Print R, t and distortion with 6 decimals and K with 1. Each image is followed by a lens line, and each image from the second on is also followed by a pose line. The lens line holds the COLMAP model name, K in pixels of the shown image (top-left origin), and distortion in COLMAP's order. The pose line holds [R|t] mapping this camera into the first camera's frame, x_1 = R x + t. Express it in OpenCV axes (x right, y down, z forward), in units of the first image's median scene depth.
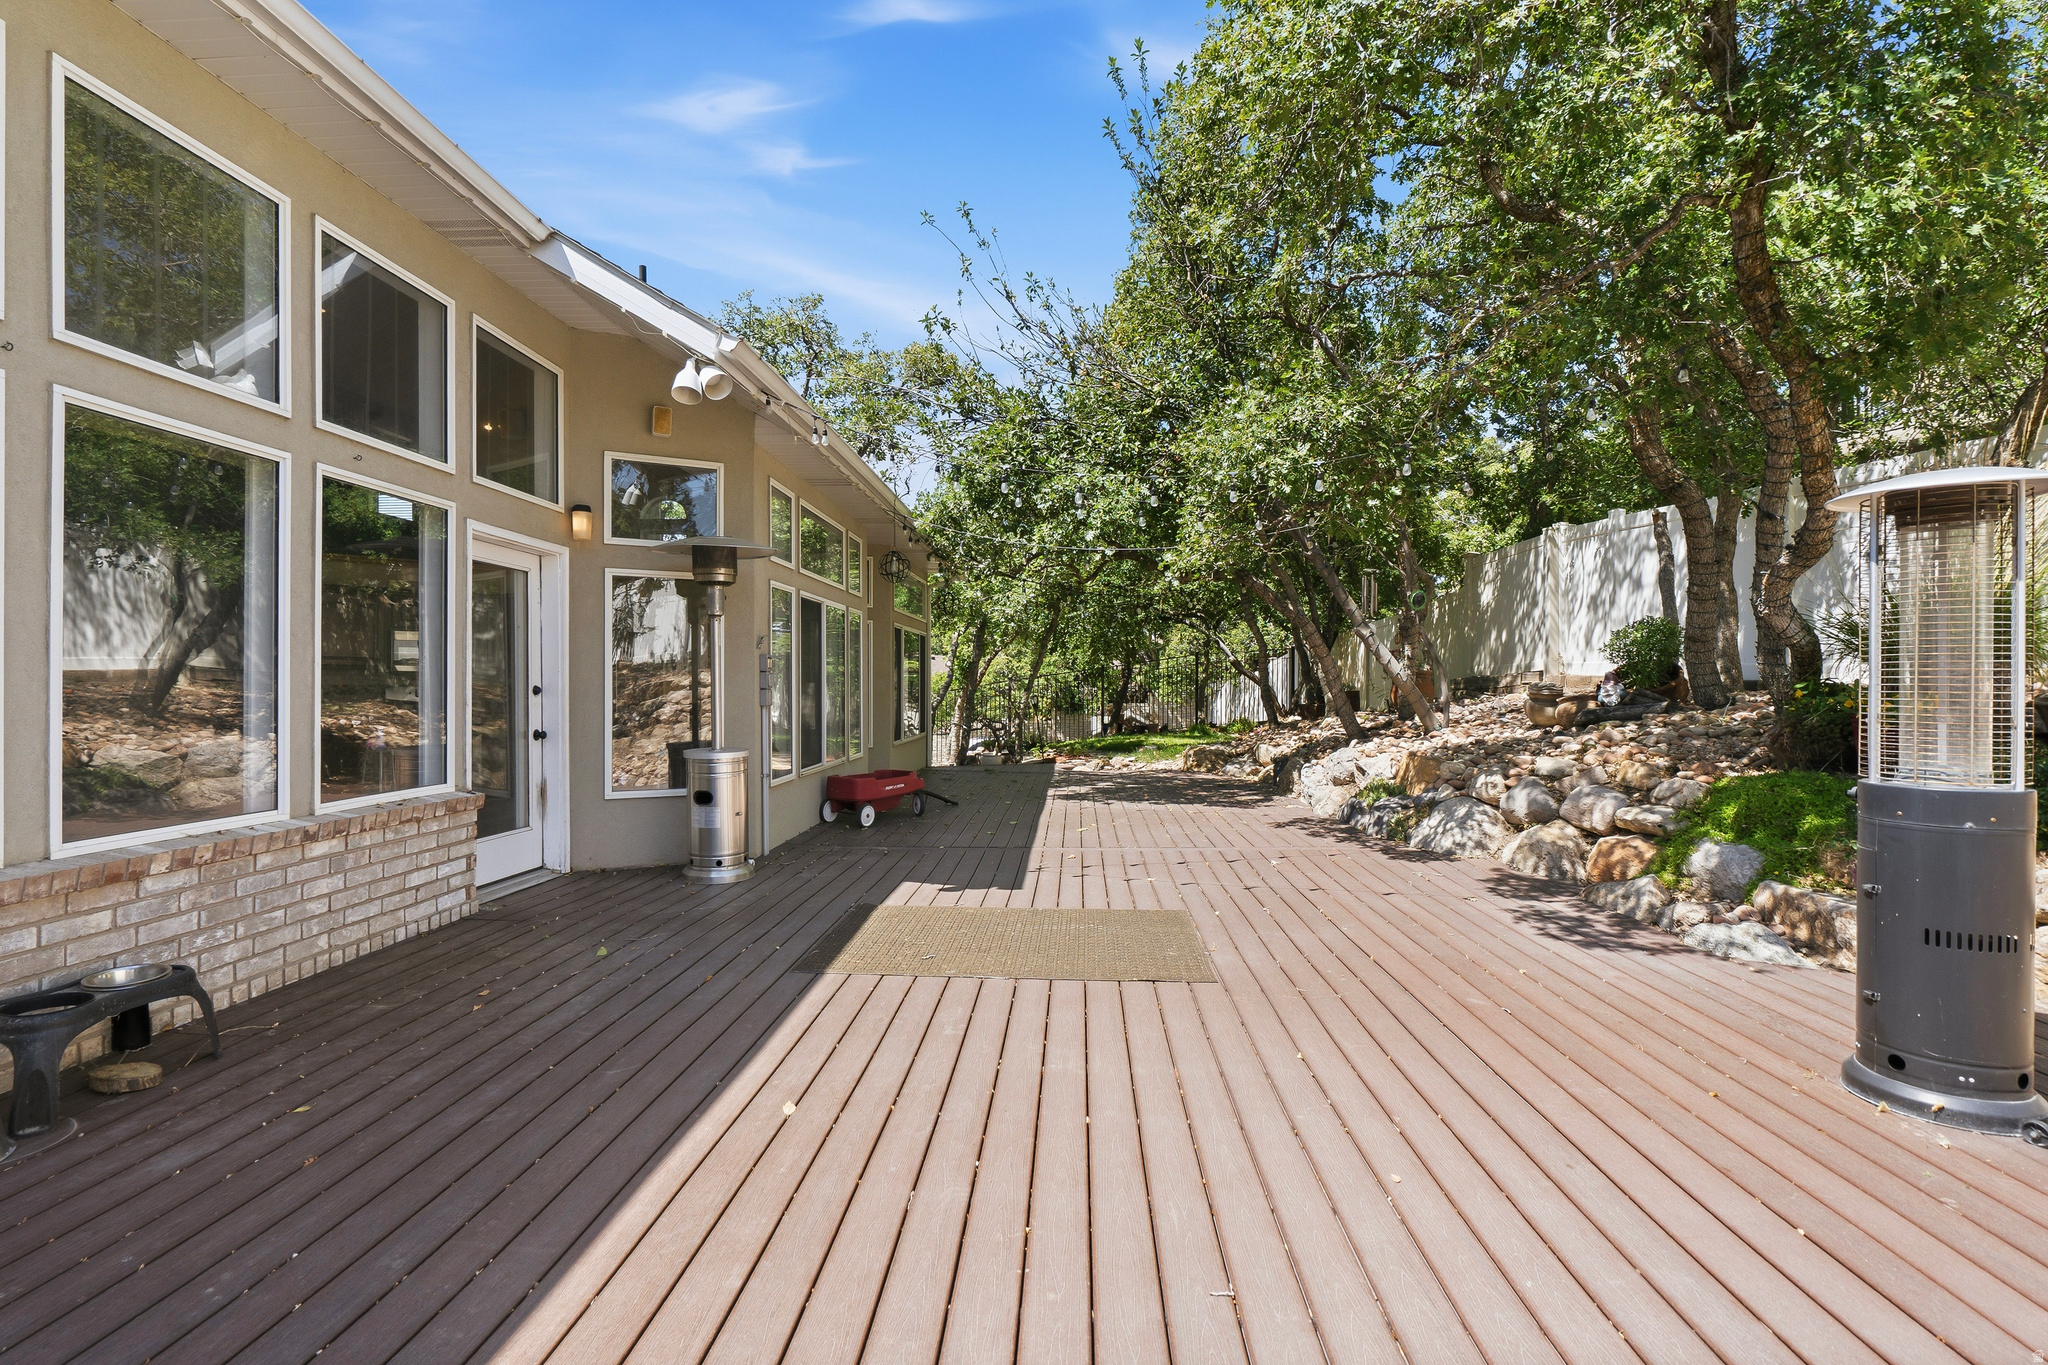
lens RADIAL K [[938.9, 0, 1010.3], [0, 938.9, 680.9], [0, 0, 1]] dist [-0.000697, 0.000088]
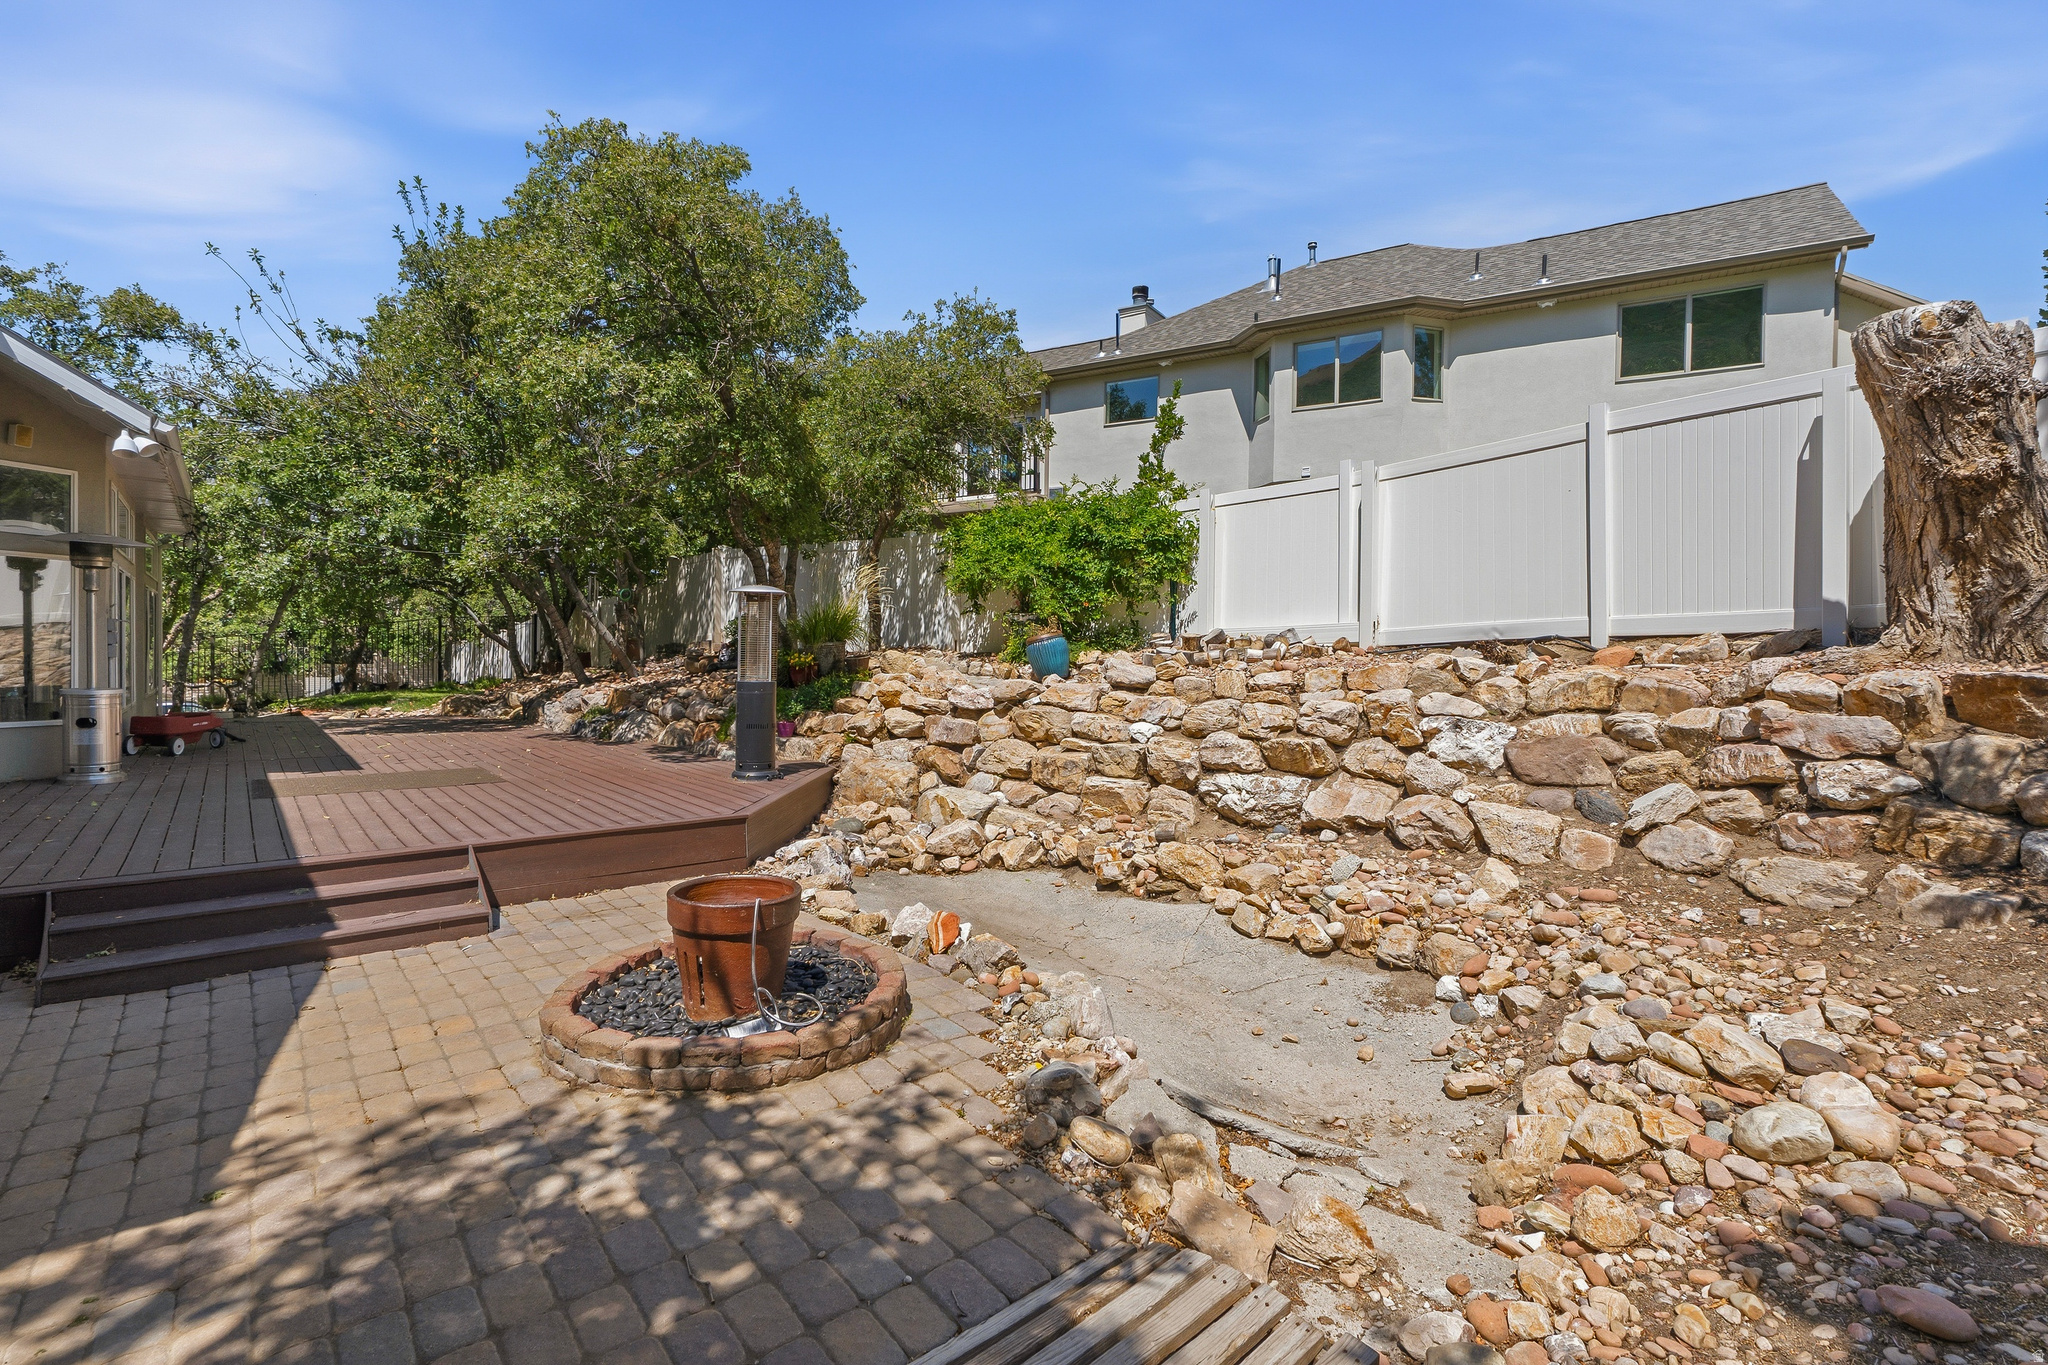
lens RADIAL K [[938.9, 0, 1013.6], [0, 938.9, 669.2], [0, 0, 1]] dist [-0.000697, 0.000088]
pose [[0.719670, -0.001065, 0.694315, -0.218267], [-0.017618, 0.999649, 0.019795, -0.004284], [-0.694093, -0.026478, 0.719399, -0.677886]]
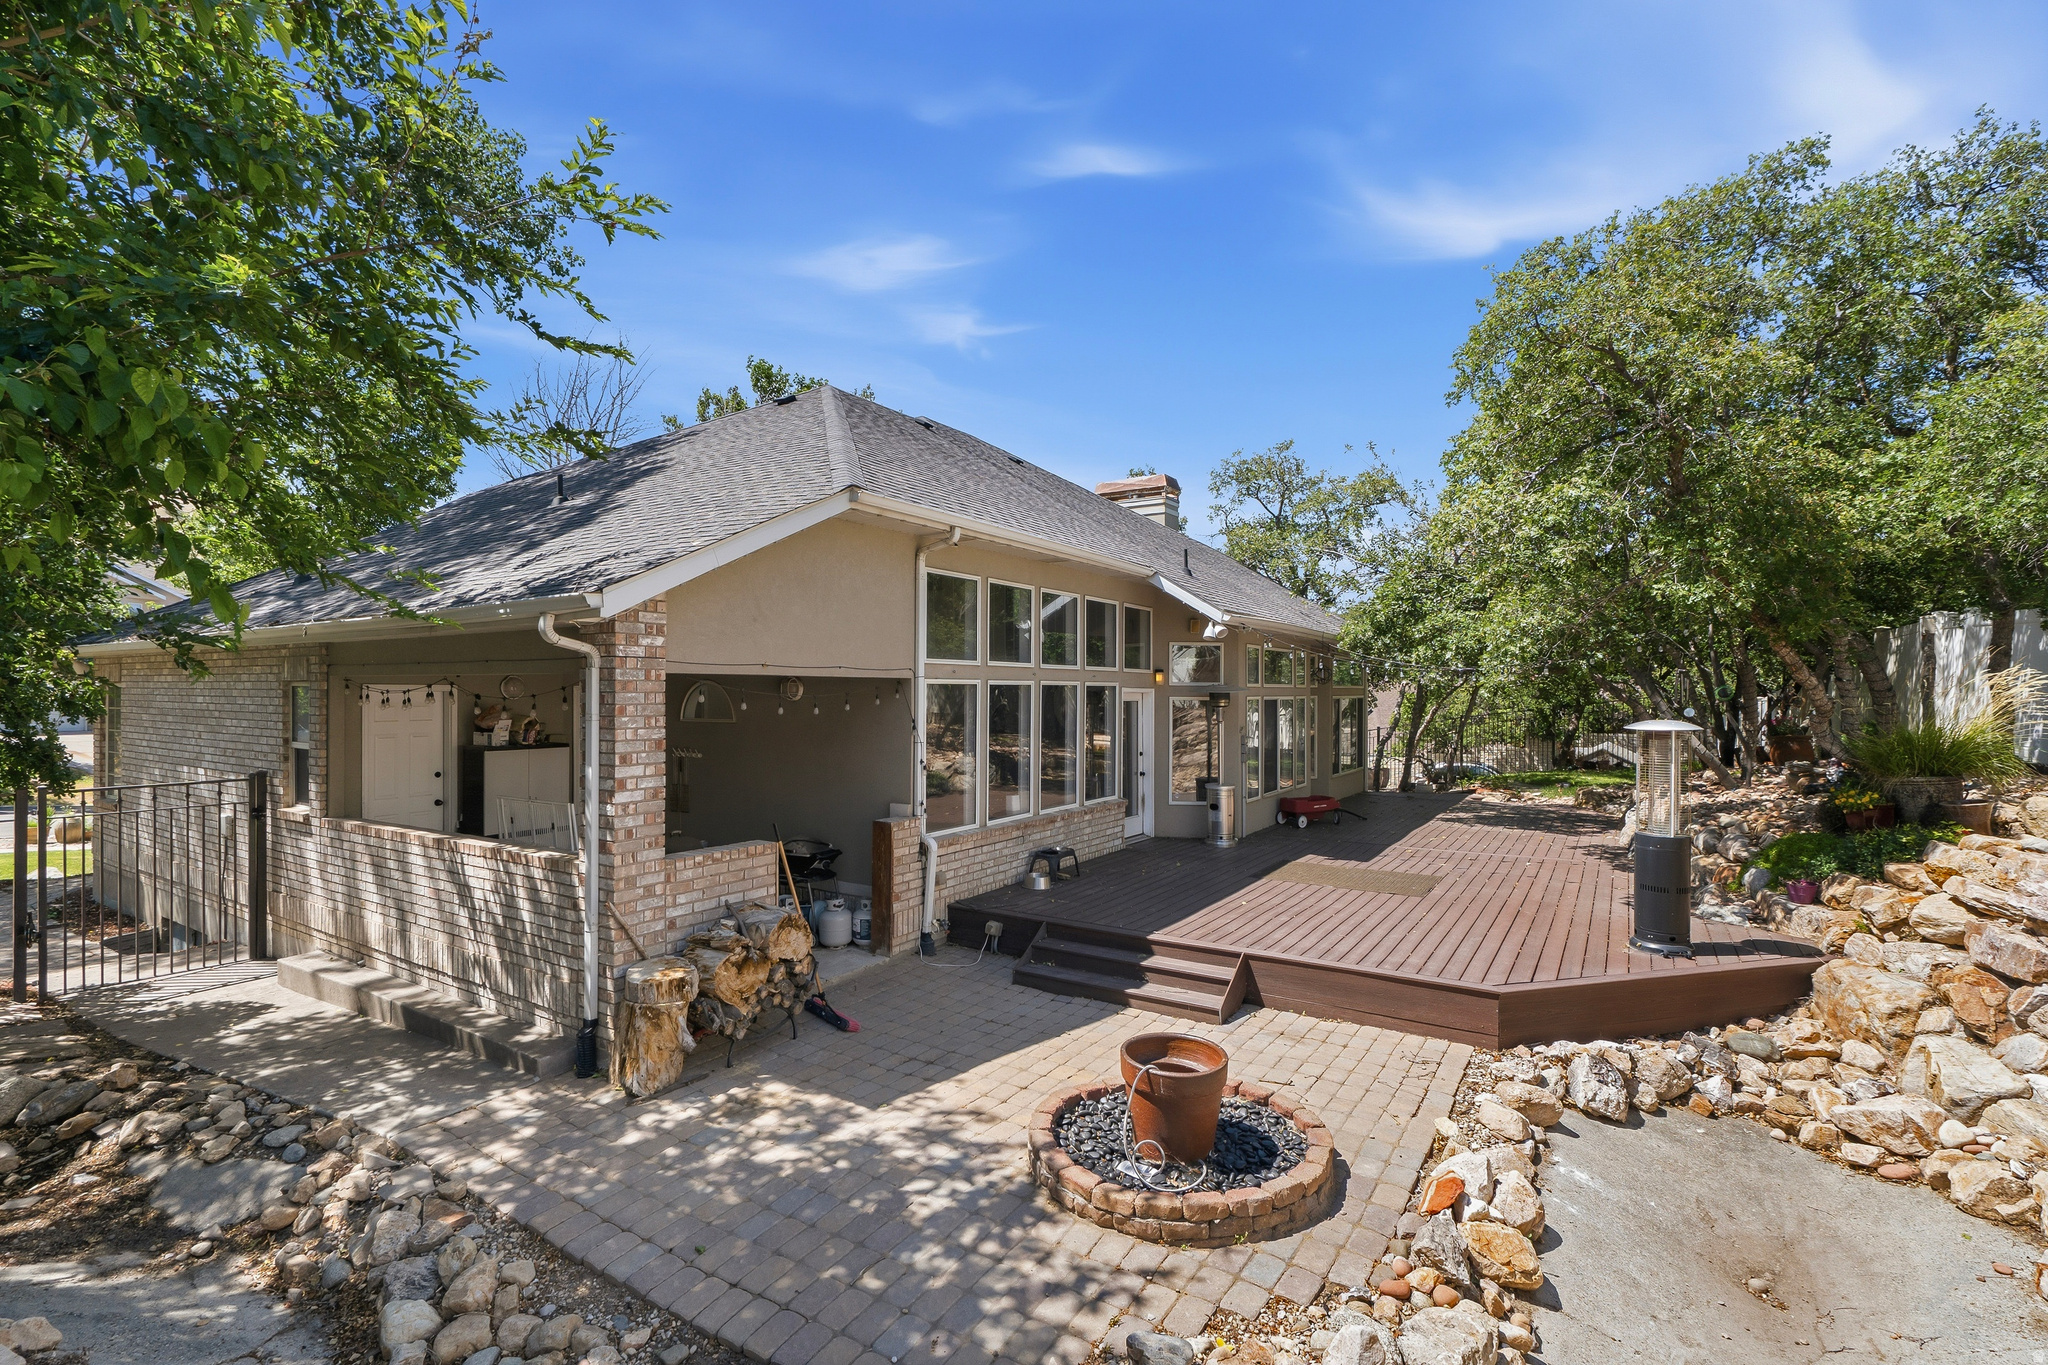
lens RADIAL K [[938.9, 0, 1026.4], [0, 938.9, 688.3], [0, 0, 1]] dist [-0.000697, 0.000088]
pose [[0.878886, 0.004712, -0.477008, 0.230811], [-0.003406, 0.999988, 0.003603, -0.110195], [0.477019, -0.001542, 0.878892, -0.790190]]
